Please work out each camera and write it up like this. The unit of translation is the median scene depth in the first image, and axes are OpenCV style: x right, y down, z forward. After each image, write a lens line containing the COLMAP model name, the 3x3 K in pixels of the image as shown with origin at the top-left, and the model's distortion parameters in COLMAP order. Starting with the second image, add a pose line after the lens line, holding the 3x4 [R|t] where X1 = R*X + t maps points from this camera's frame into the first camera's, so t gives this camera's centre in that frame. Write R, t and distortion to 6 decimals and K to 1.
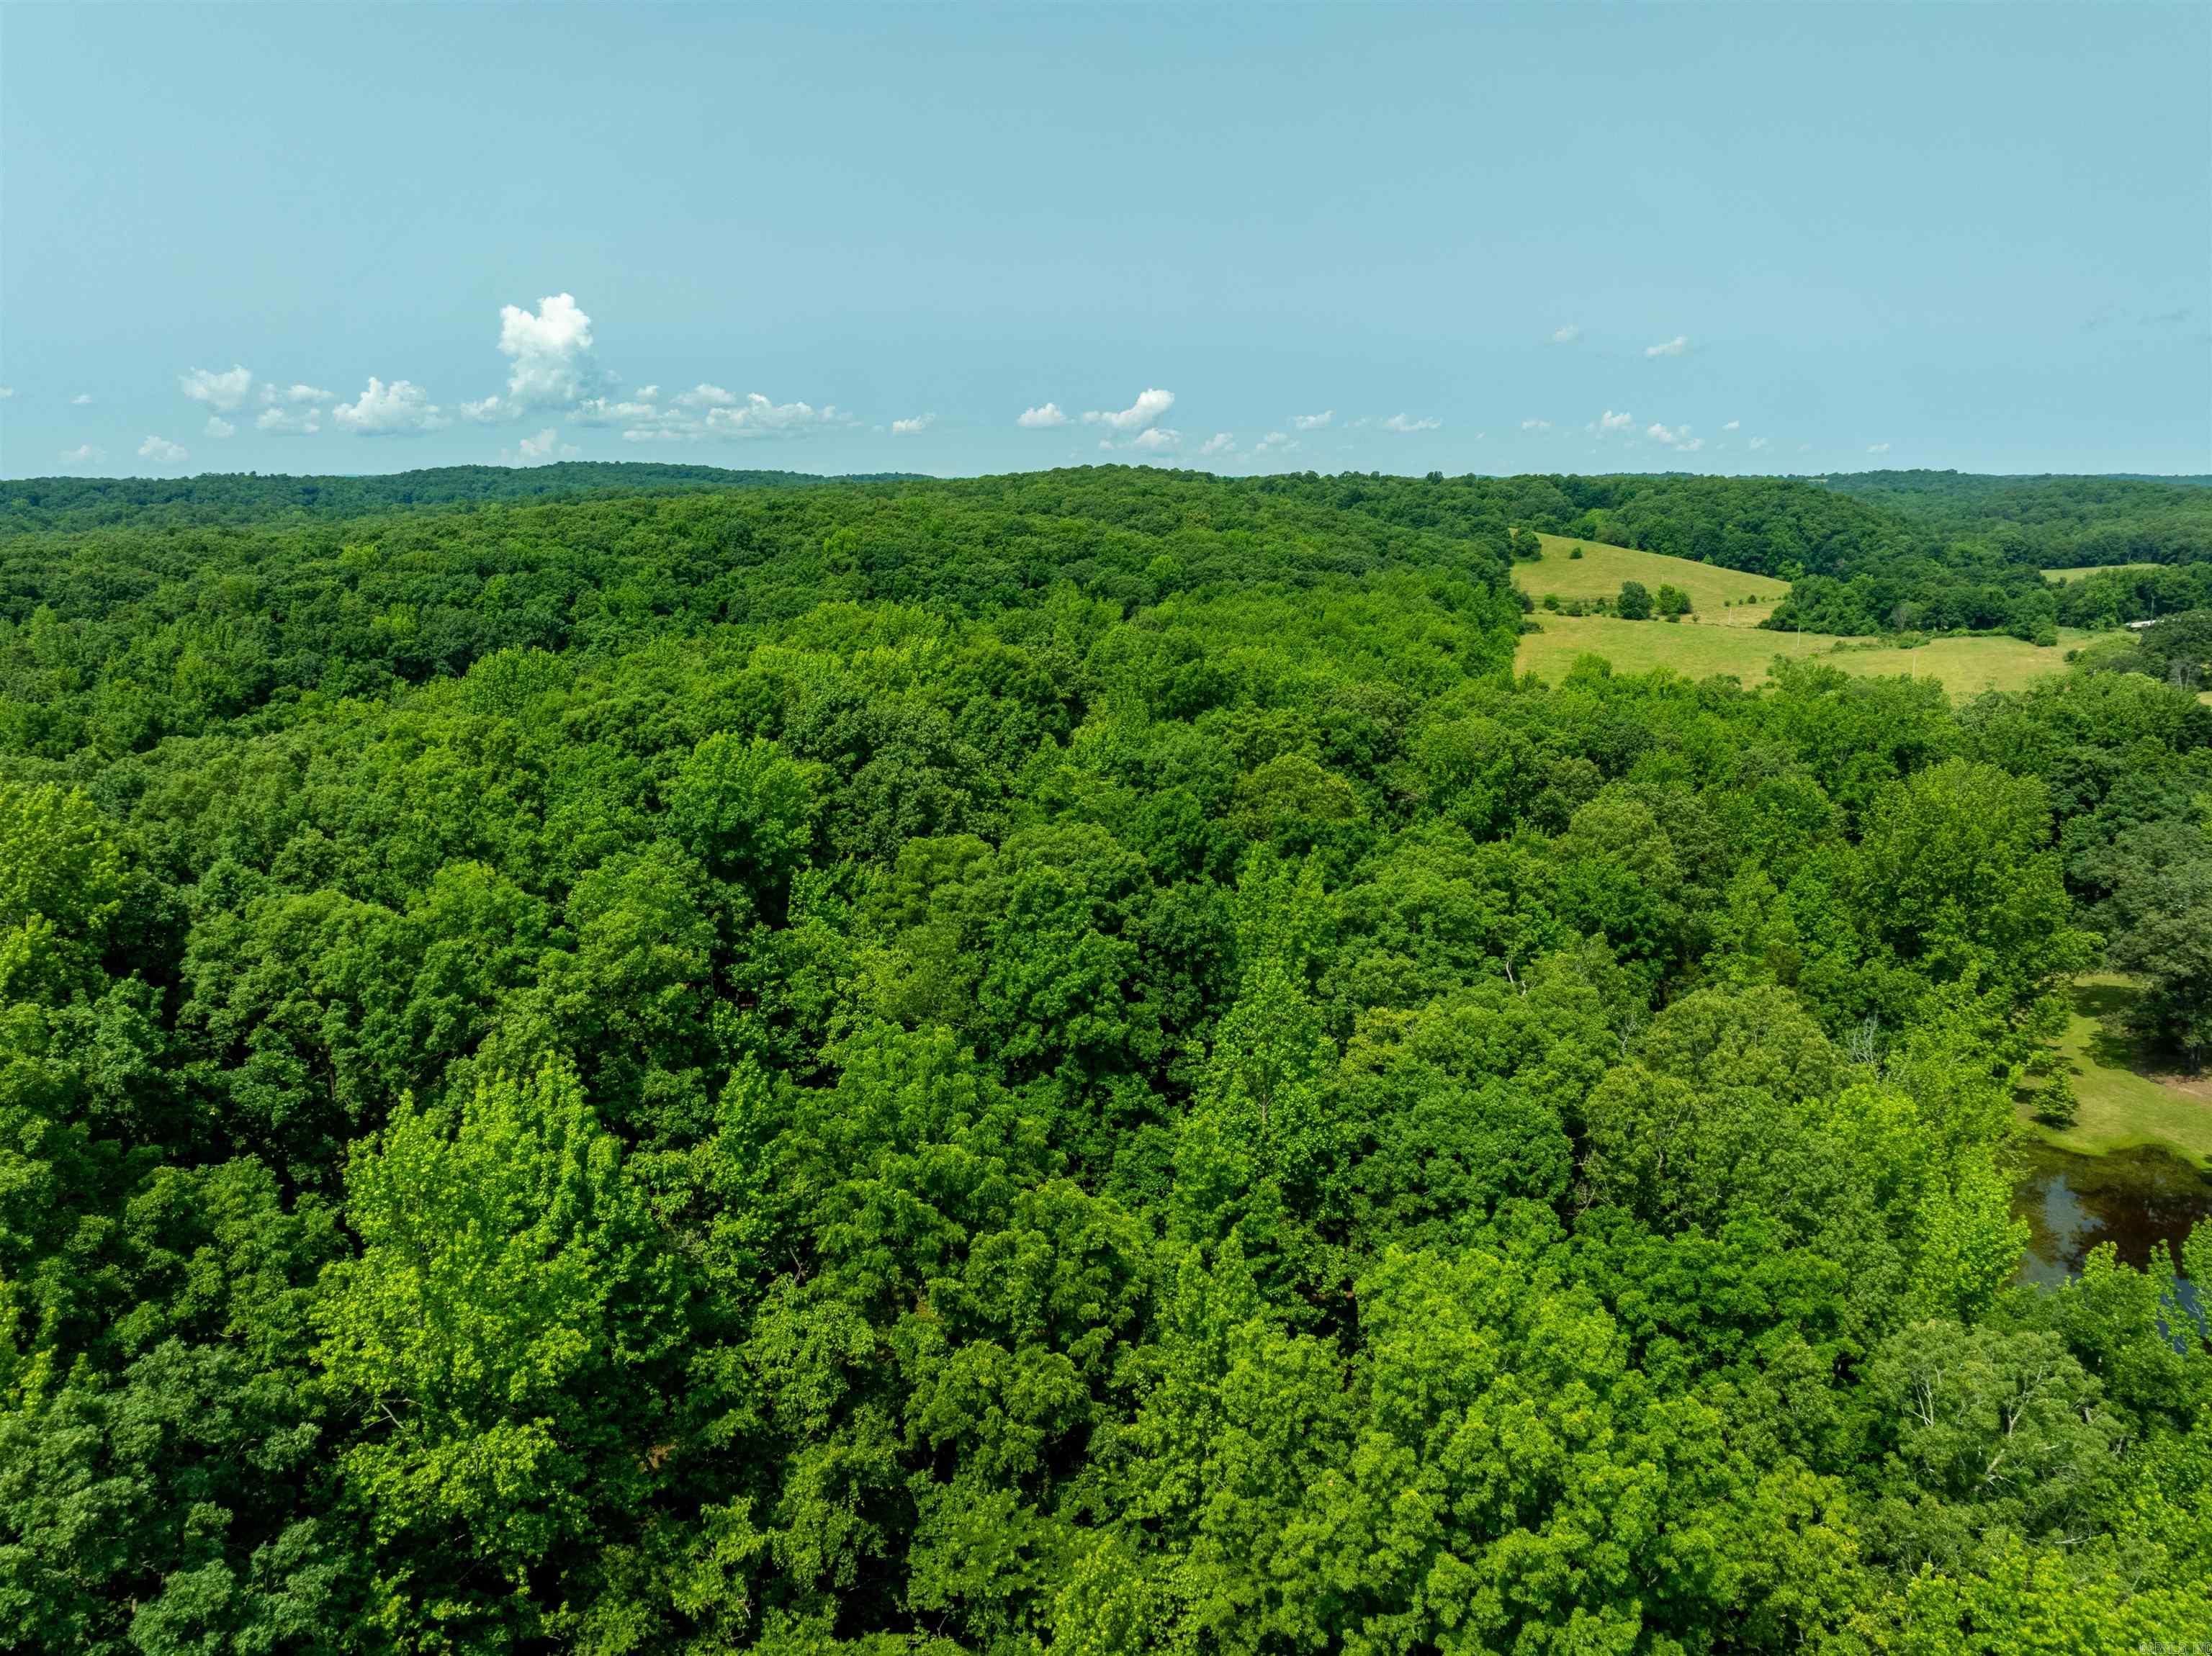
lens RADIAL K [[1565.9, 0, 1093.7], [0, 1565.9, 827.0], [0, 0, 1]] dist [-0.037329, 0.017667]
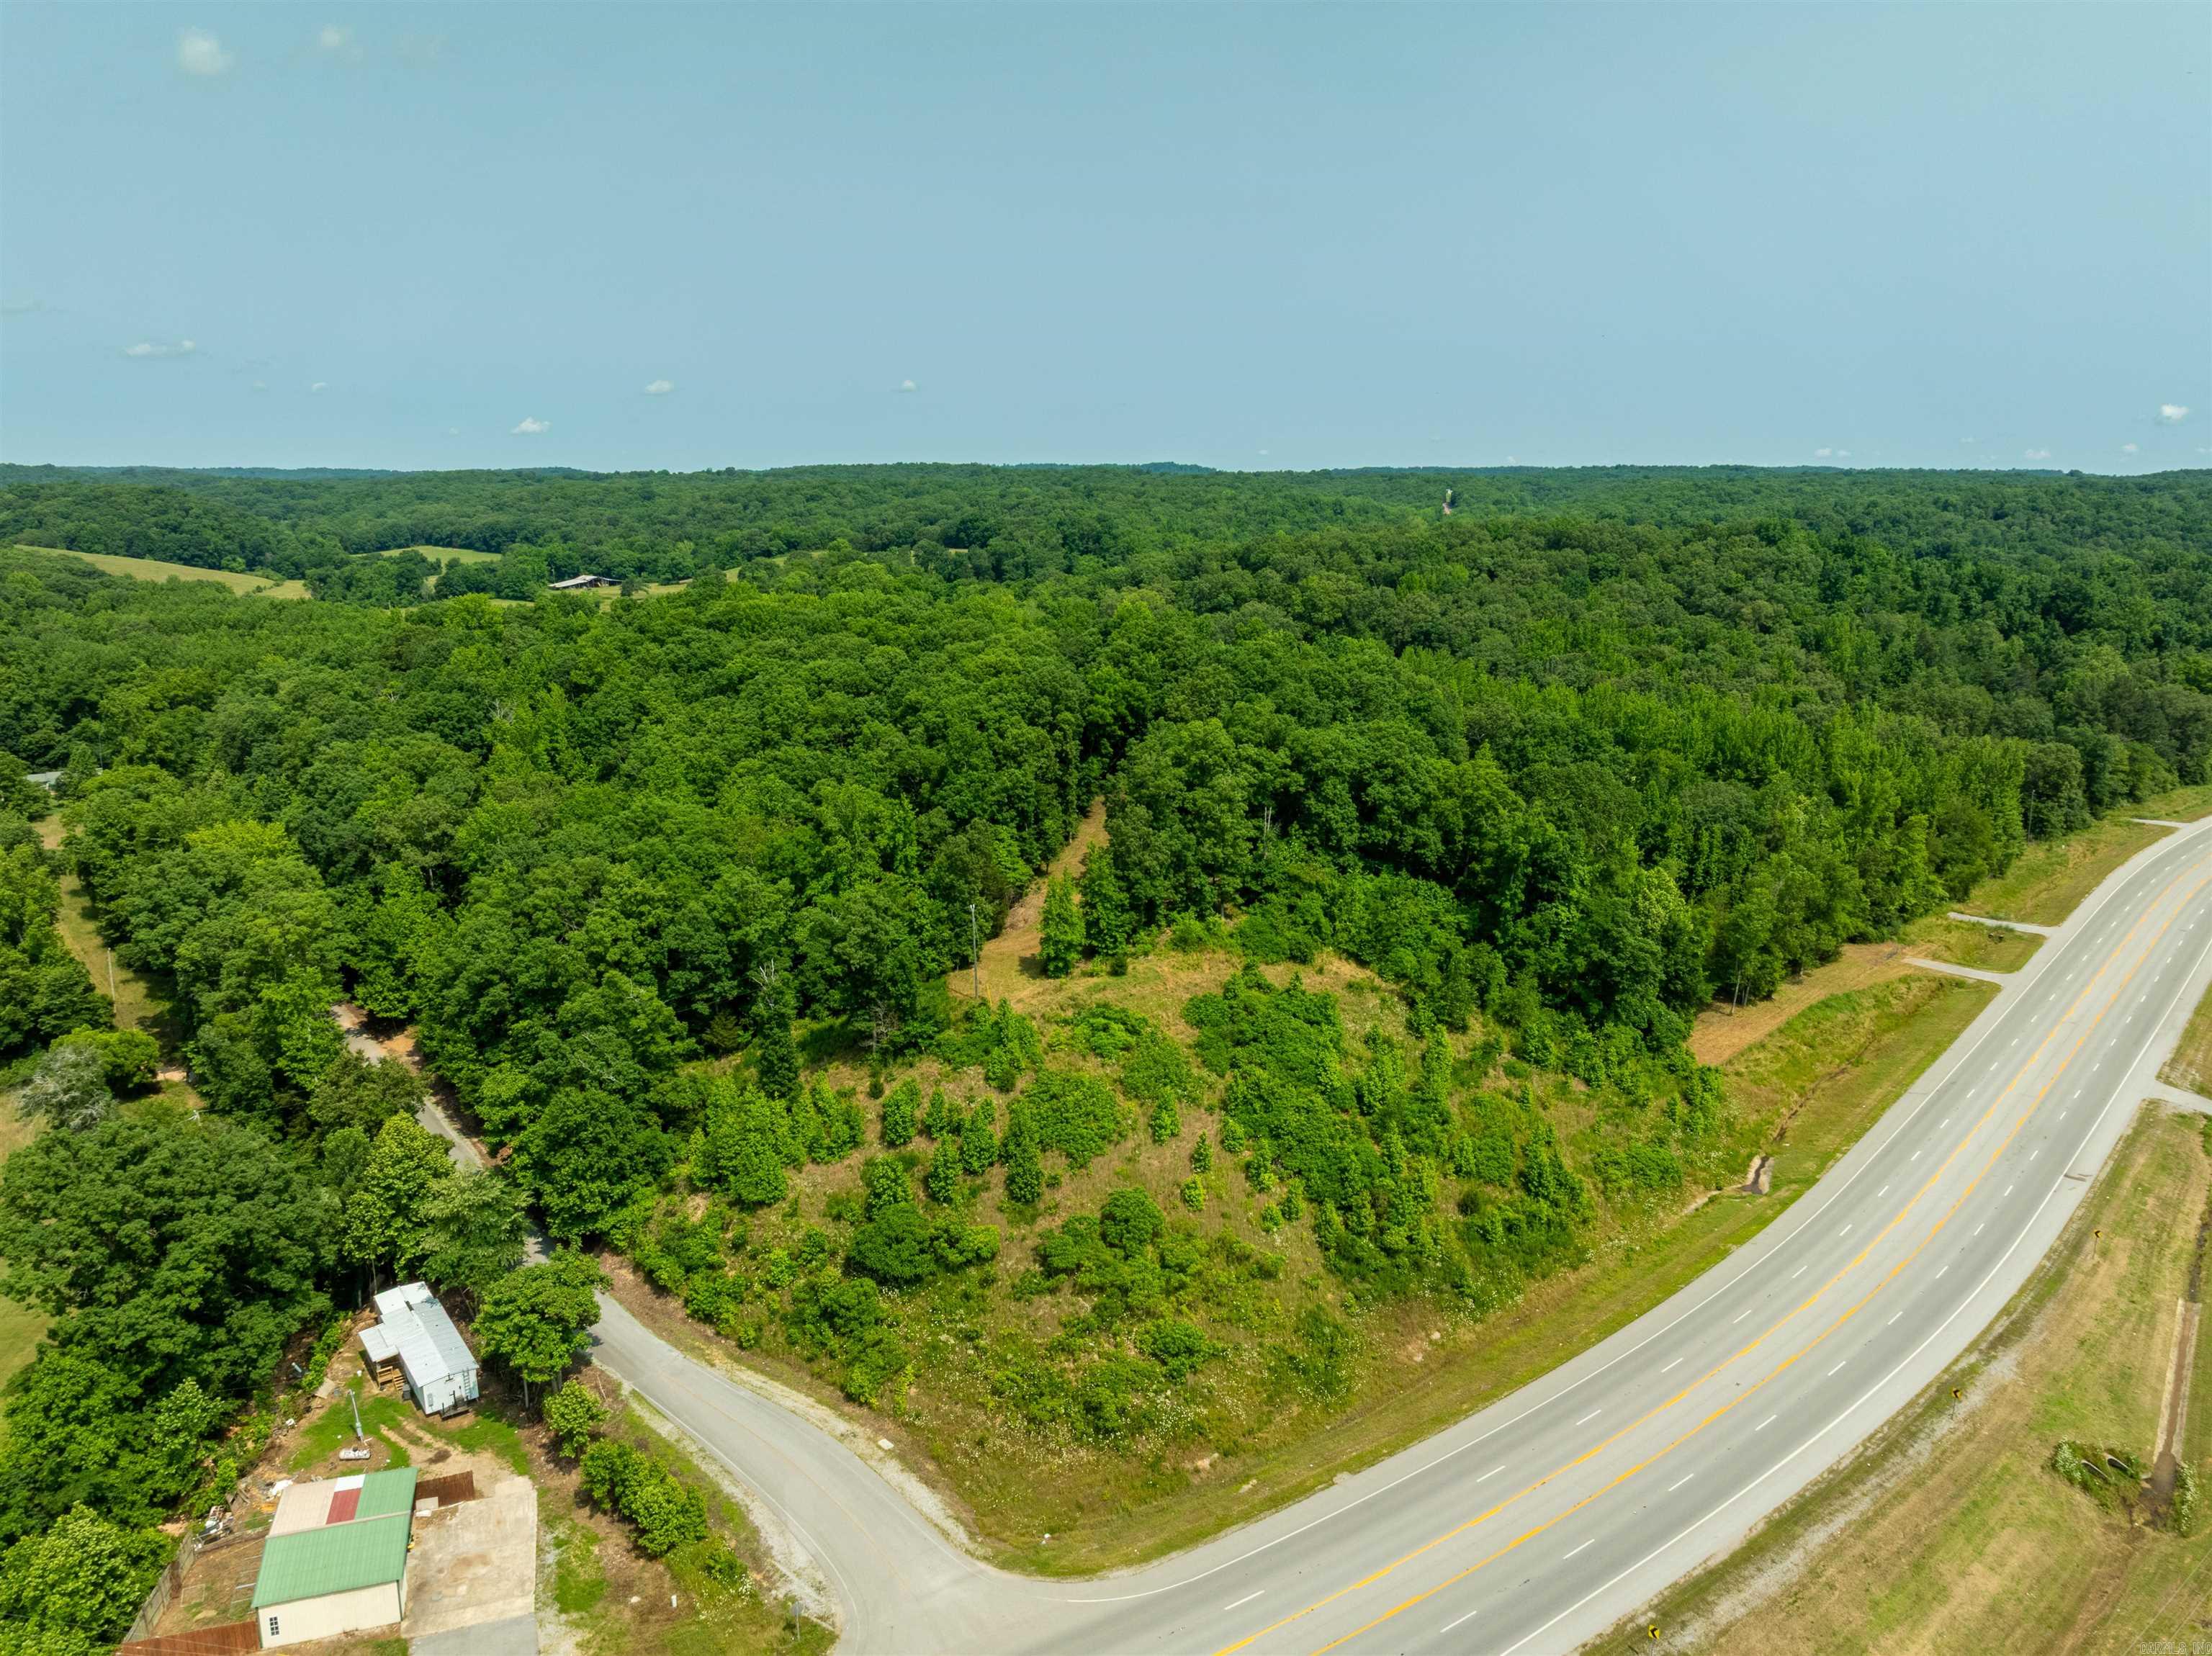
lens RADIAL K [[1565.9, 0, 1099.8], [0, 1565.9, 826.8], [0, 0, 1]] dist [-0.037329, 0.017667]
pose [[0.399567, -0.196897, 0.895309, -0.662642], [0.190367, 0.973192, 0.129066, 0.000114], [-0.896720, 0.118867, 0.426338, -0.095501]]
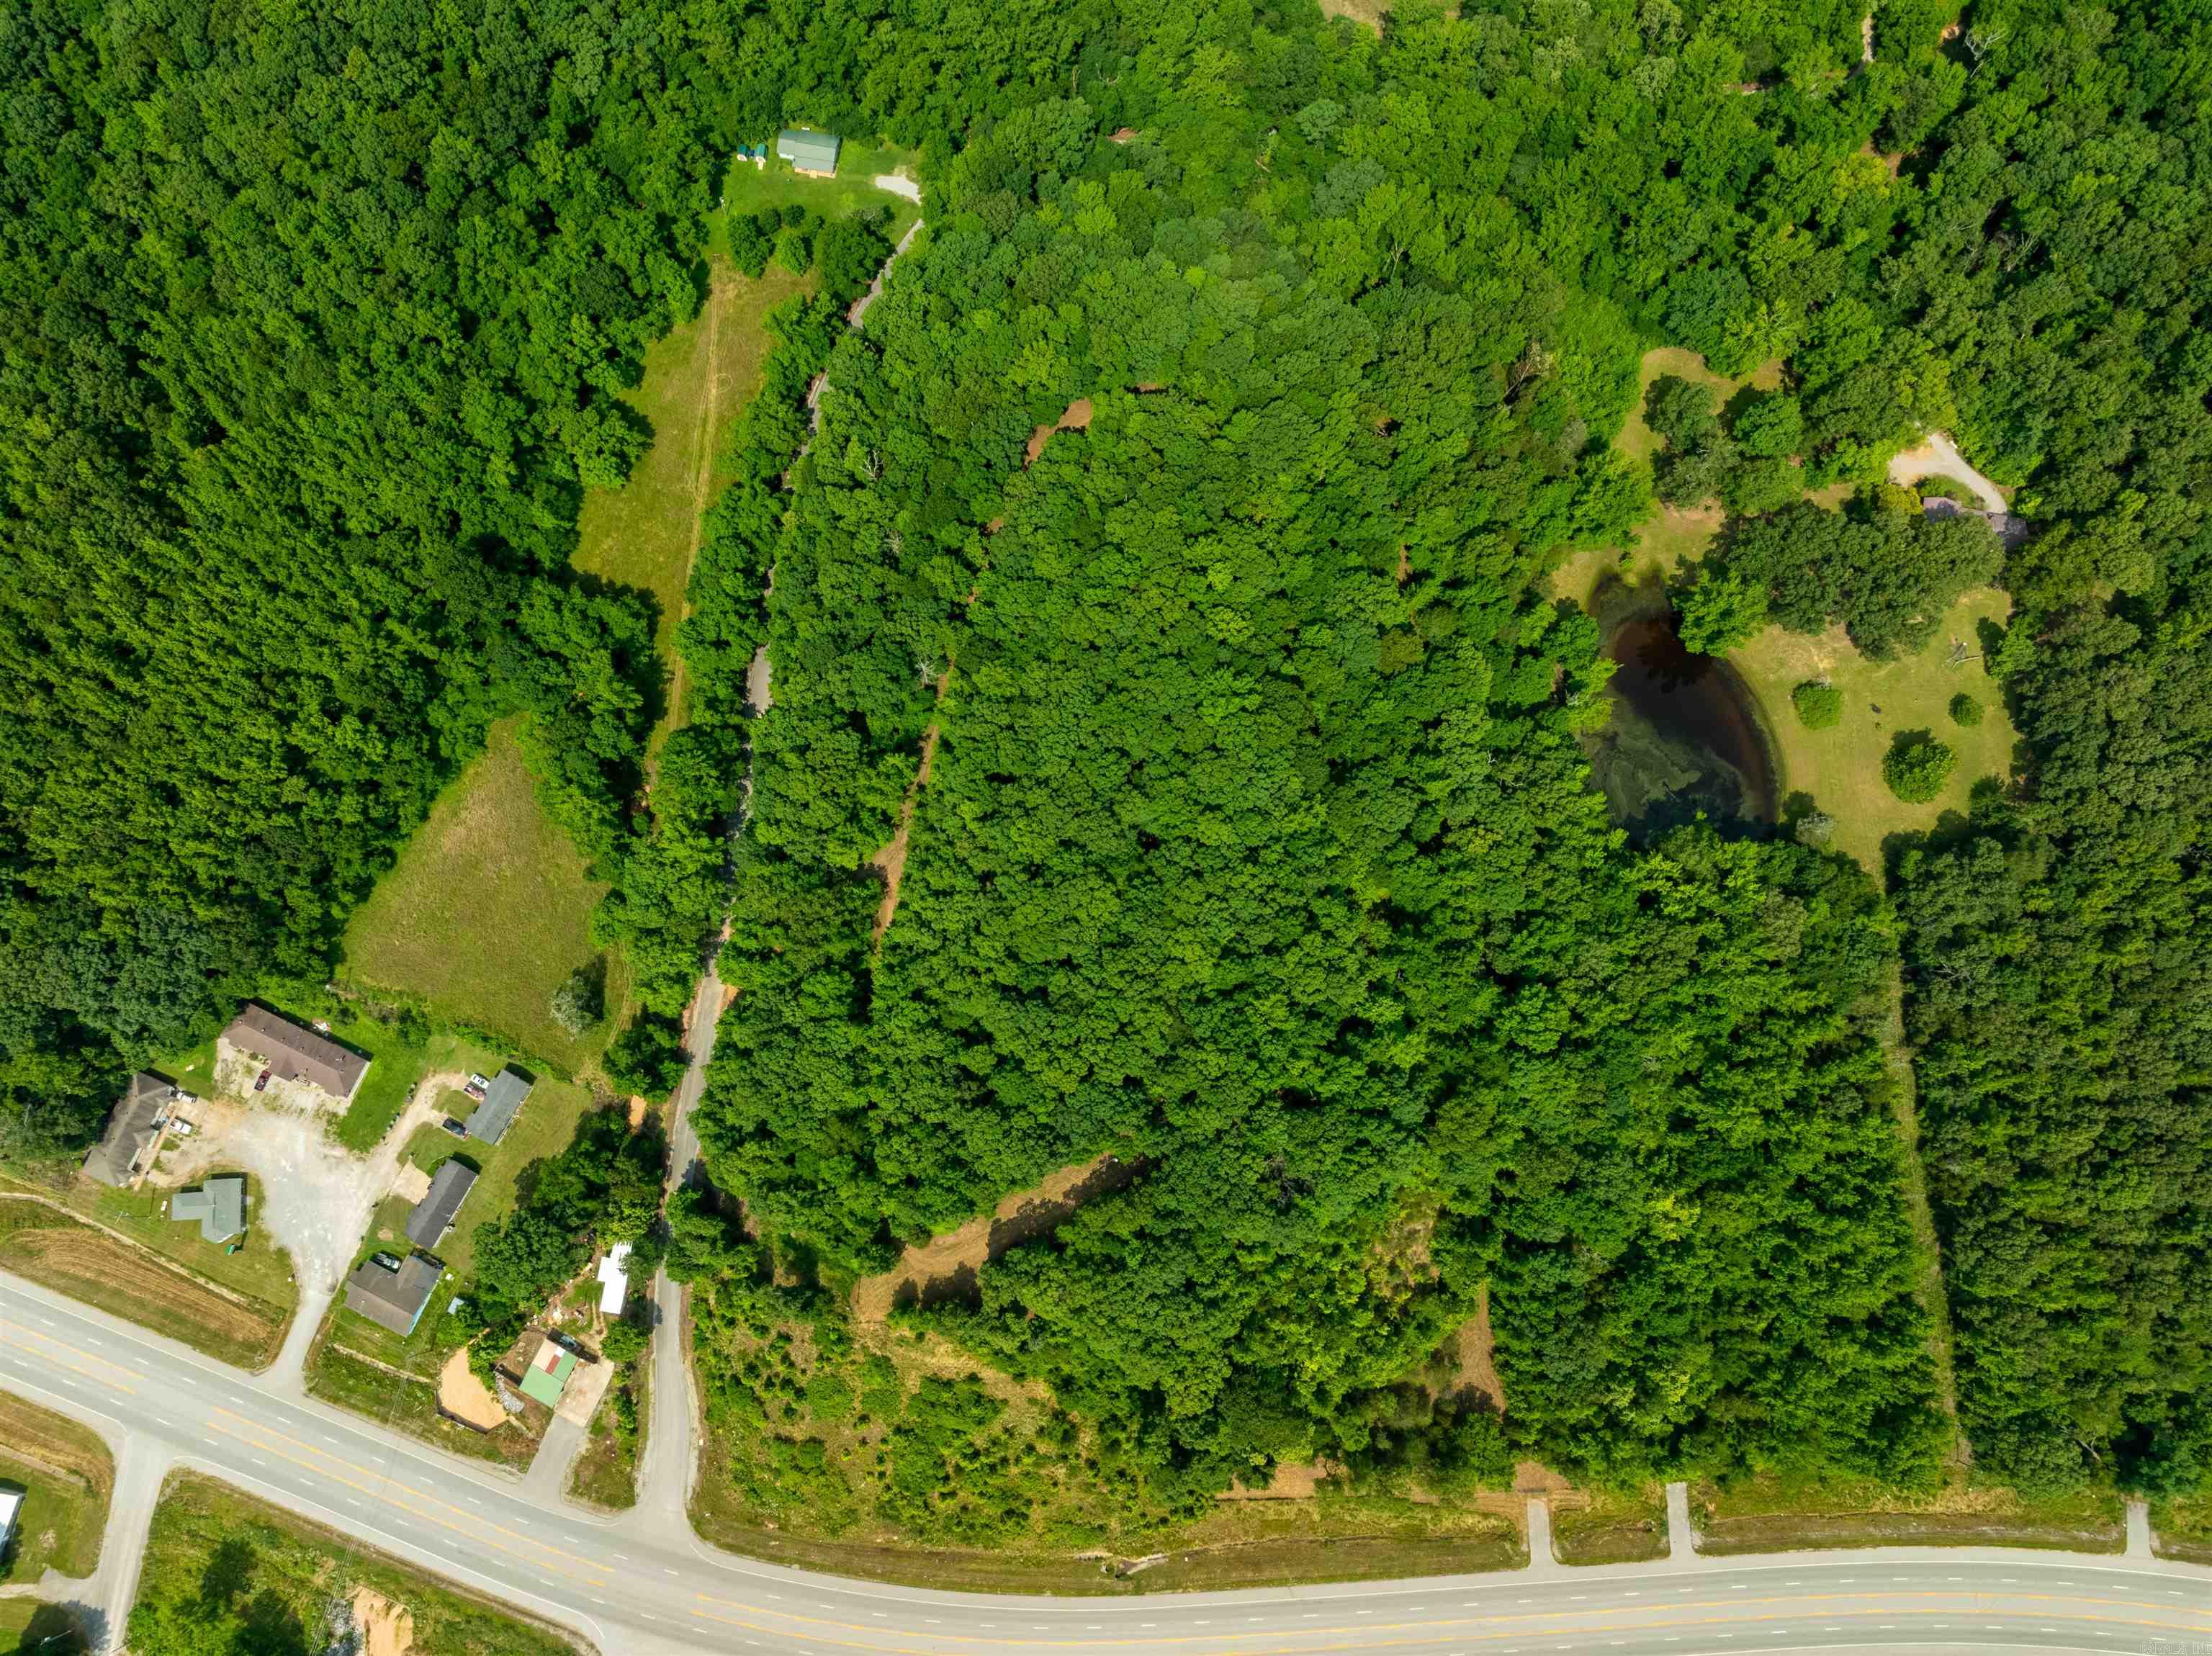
lens RADIAL K [[1565.9, 0, 1096.6], [0, 1565.9, 828.9], [0, 0, 1]] dist [-0.037329, 0.017667]
pose [[0.931688, -0.356468, 0.069913, -0.198712], [0.083141, 0.396607, 0.914216, -0.724188], [-0.353617, -0.845952, 0.399151, -0.056933]]
